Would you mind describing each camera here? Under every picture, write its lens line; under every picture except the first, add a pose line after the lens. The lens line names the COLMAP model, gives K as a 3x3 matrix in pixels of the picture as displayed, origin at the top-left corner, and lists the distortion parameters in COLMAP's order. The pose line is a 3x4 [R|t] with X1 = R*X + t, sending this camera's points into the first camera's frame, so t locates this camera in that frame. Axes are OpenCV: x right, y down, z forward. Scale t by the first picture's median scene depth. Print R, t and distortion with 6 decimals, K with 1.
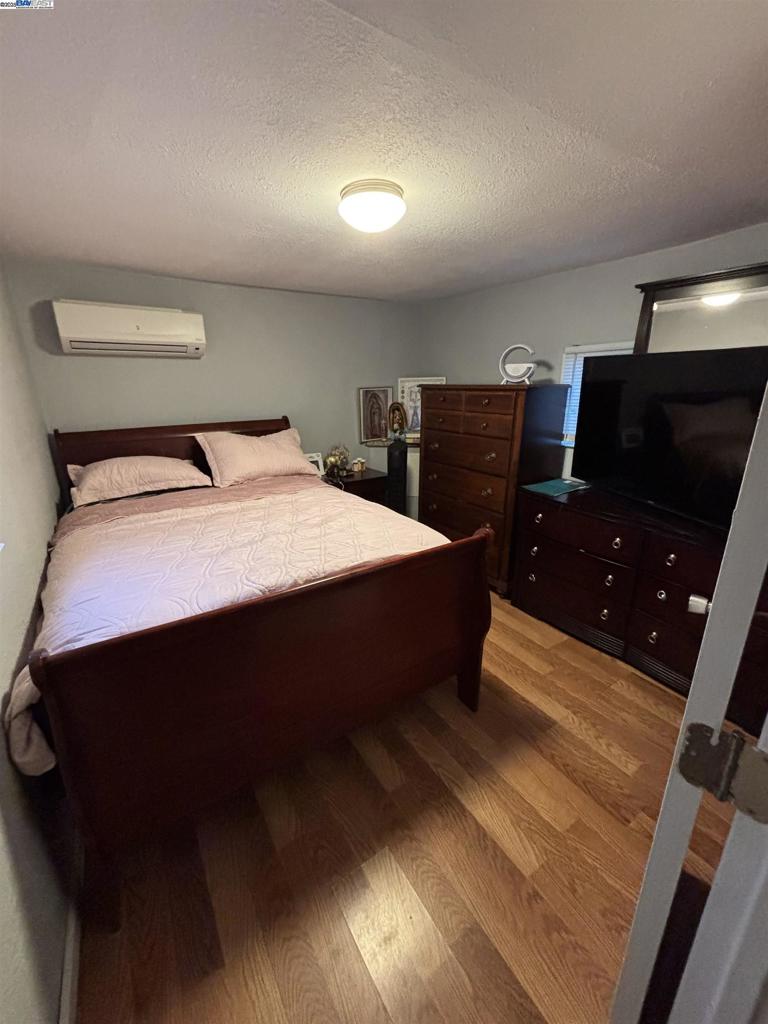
lens RADIAL K [[415.2, 0, 382.7], [0, 415.2, 513.1], [0, 0, 1]] dist [0.003890, -0.000482]
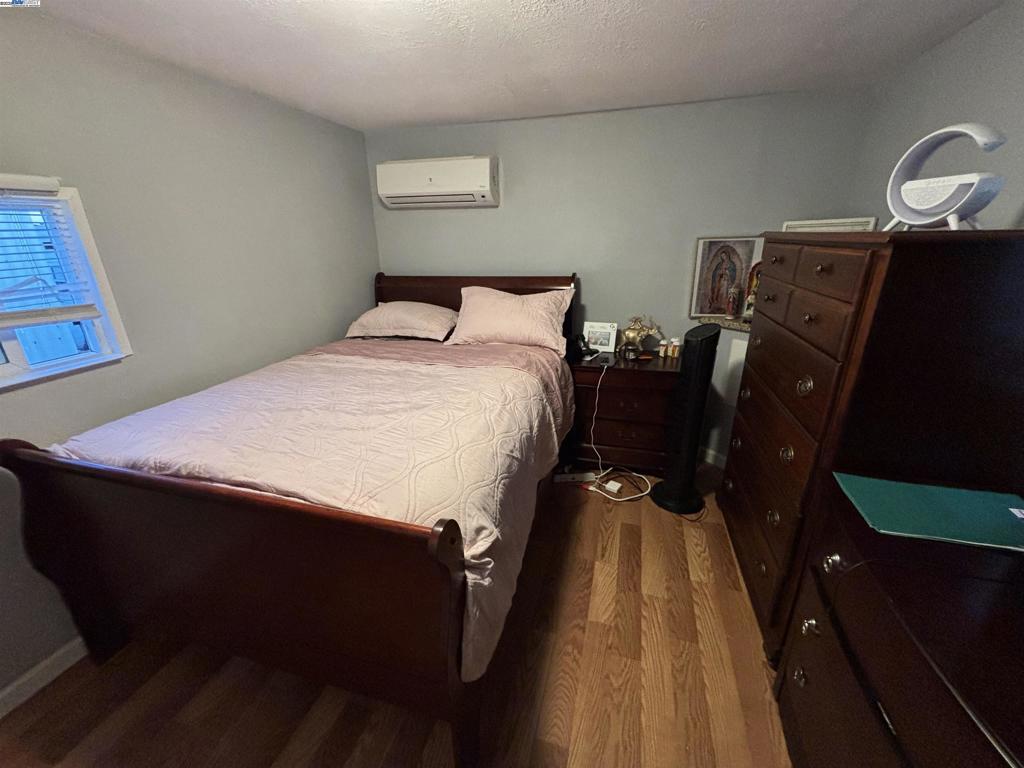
lens RADIAL K [[415.2, 0, 510.0], [0, 415.2, 379.4], [0, 0, 1]] dist [0.003890, -0.000482]
pose [[0.643193, 0.248550, -0.724241, 0.393113], [-0.218781, 0.966074, 0.137247, -0.137957], [0.733783, 0.070174, 0.675750, 0.441247]]
